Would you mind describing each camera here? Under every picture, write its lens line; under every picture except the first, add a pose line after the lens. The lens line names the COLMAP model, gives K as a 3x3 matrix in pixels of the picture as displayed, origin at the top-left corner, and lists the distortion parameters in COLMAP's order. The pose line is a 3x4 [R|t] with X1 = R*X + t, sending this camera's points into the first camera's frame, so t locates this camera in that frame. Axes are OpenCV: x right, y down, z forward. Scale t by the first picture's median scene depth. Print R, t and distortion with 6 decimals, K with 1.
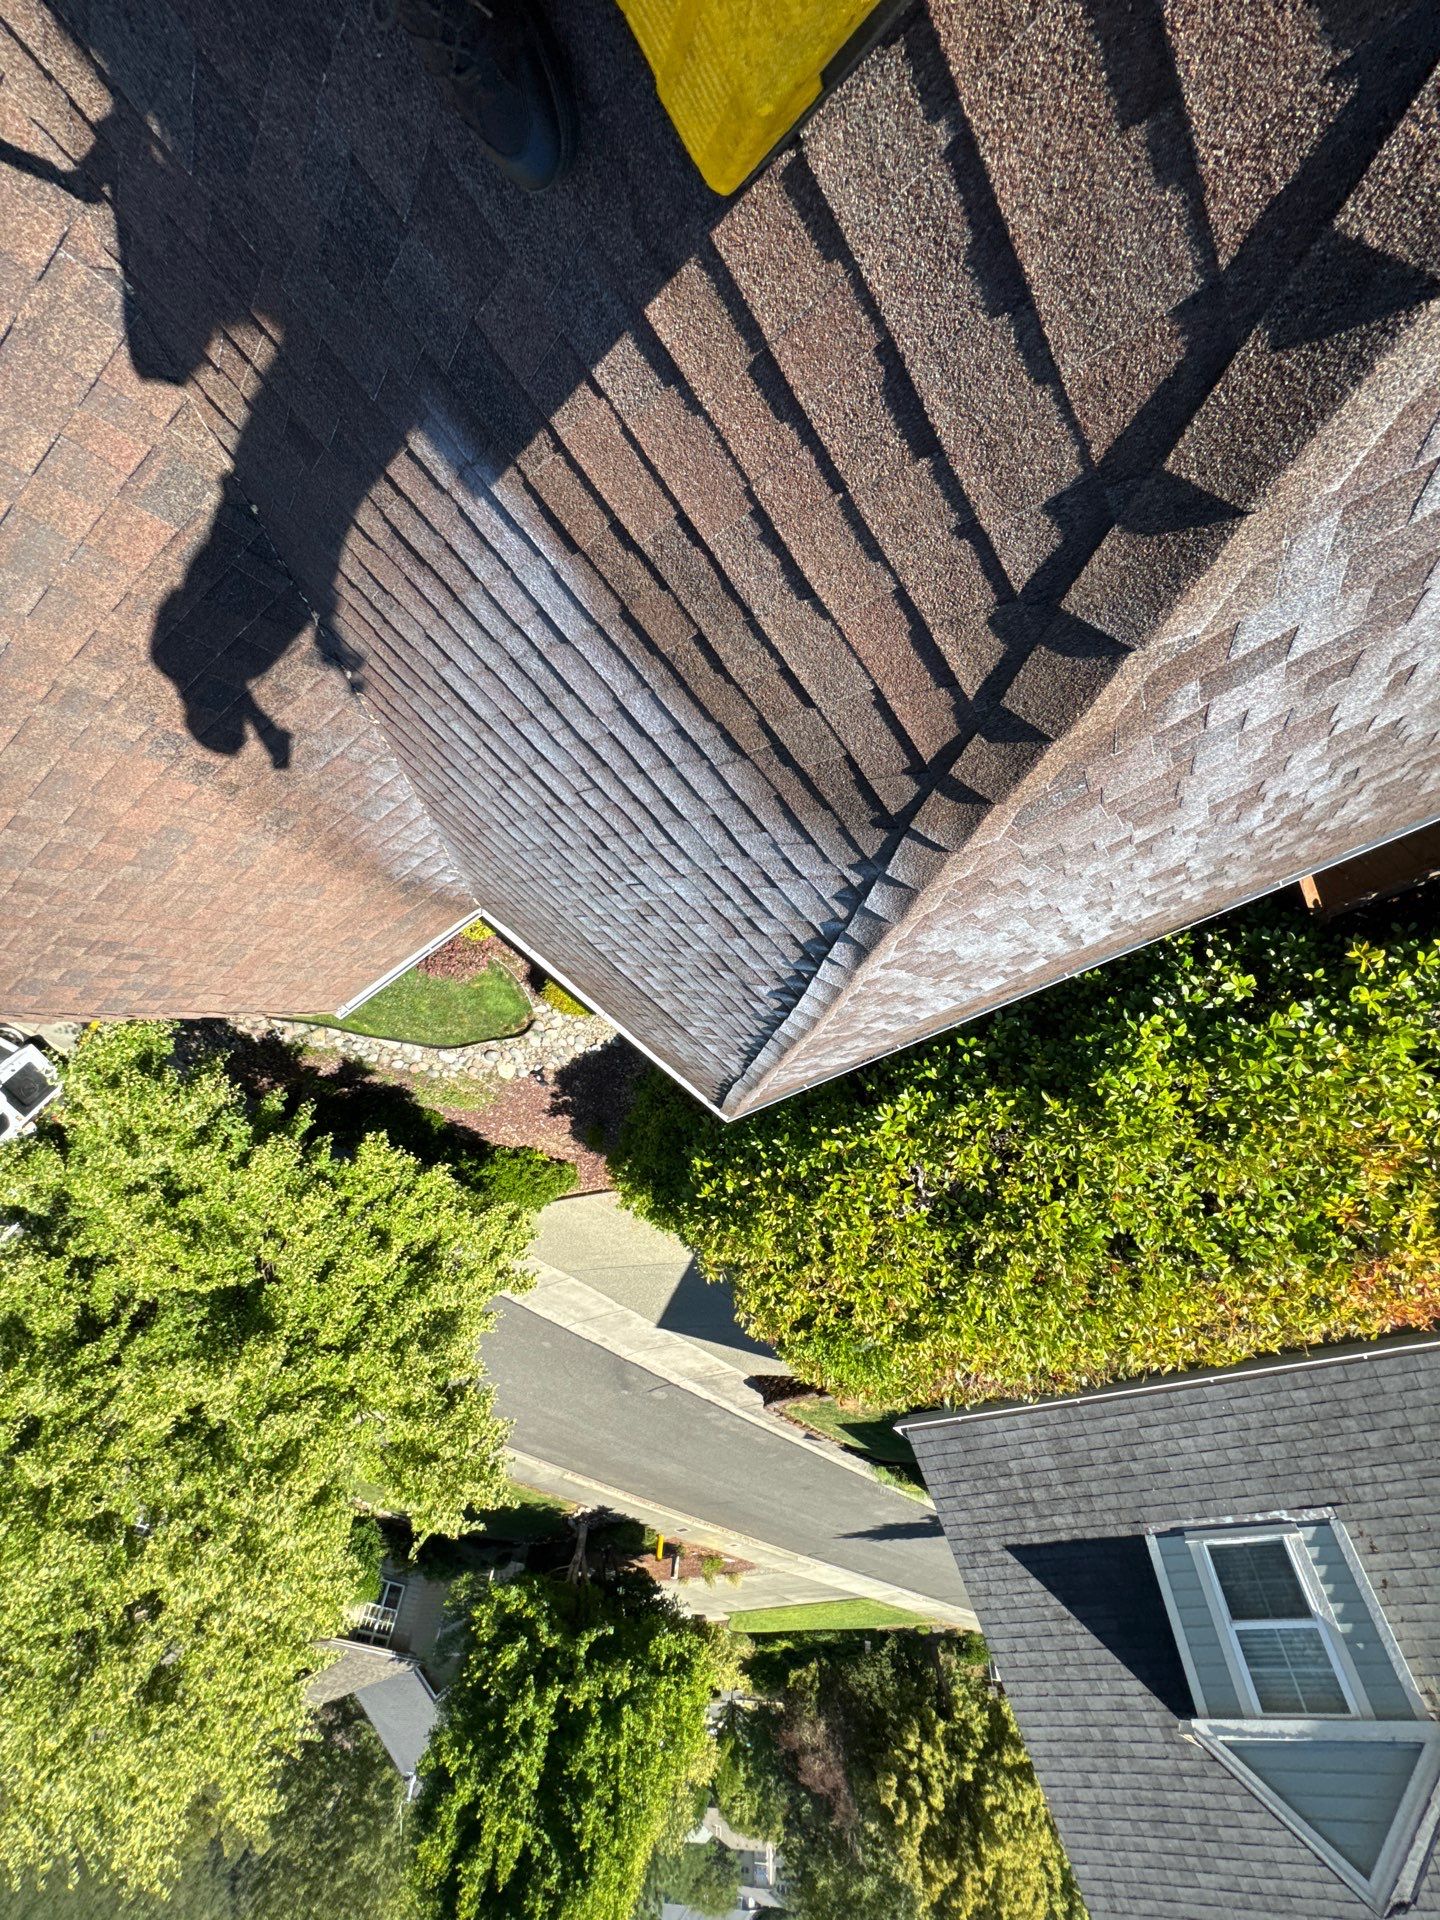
lens RADIAL K [[764.7, 0, 723.0], [0, 764.7, 959.6], [0, 0, 1]] dist [-0.003650, 0.000230]
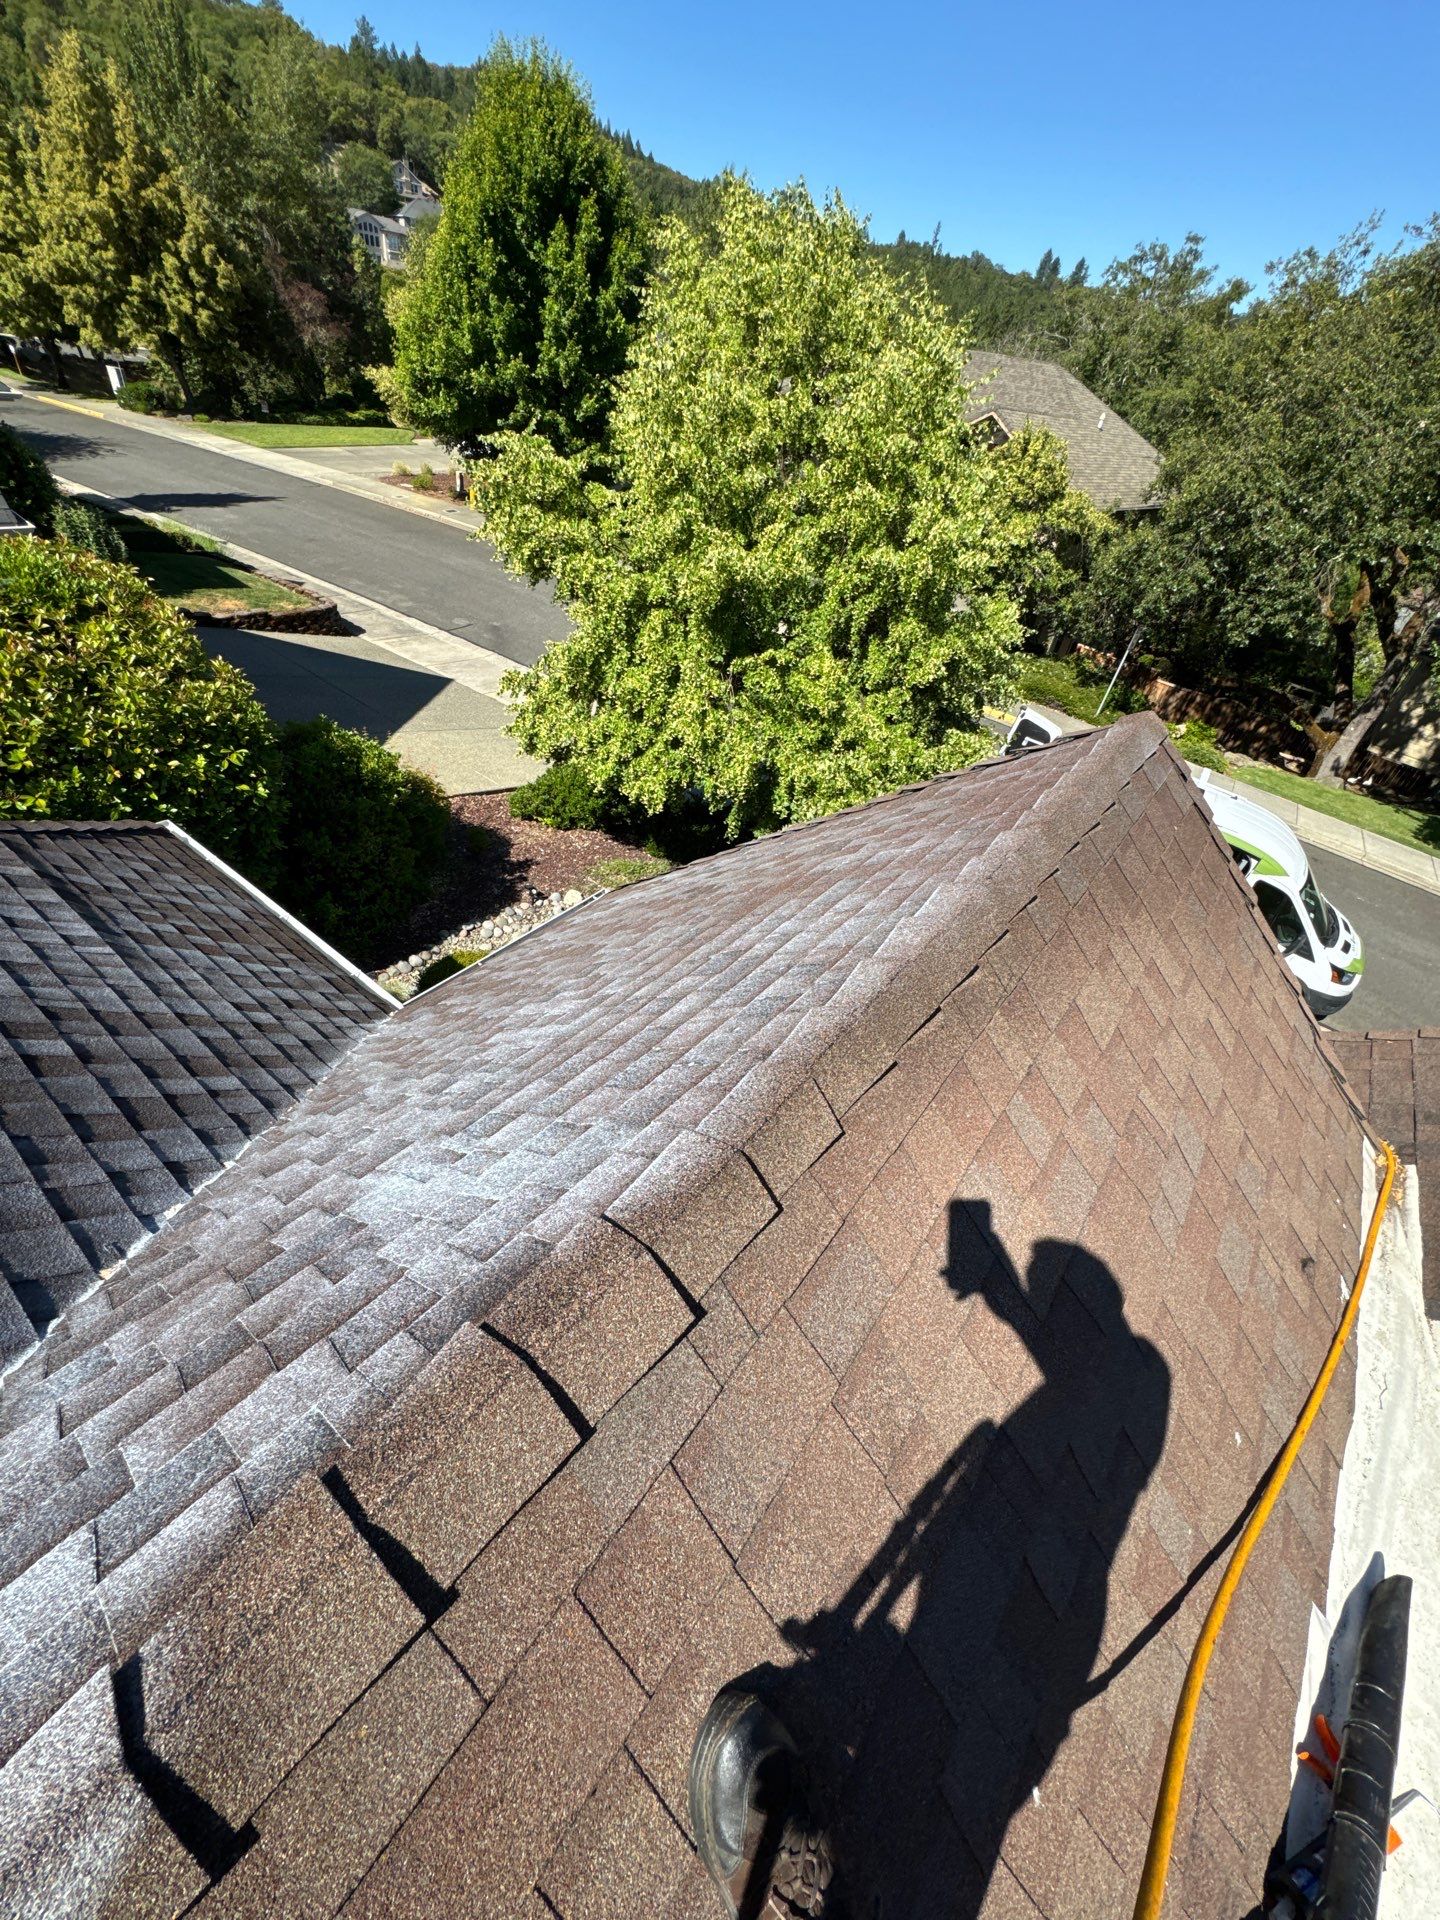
lens RADIAL K [[767.4, 0, 718.1], [0, 767.4, 958.3], [0, 0, 1]] dist [-0.001578, -0.000152]
pose [[-0.962593, 0.107483, -0.248722, -0.113562], [-0.142214, -0.981767, 0.126127, -0.042299], [-0.230631, 0.156781, 0.960328, 0.021464]]
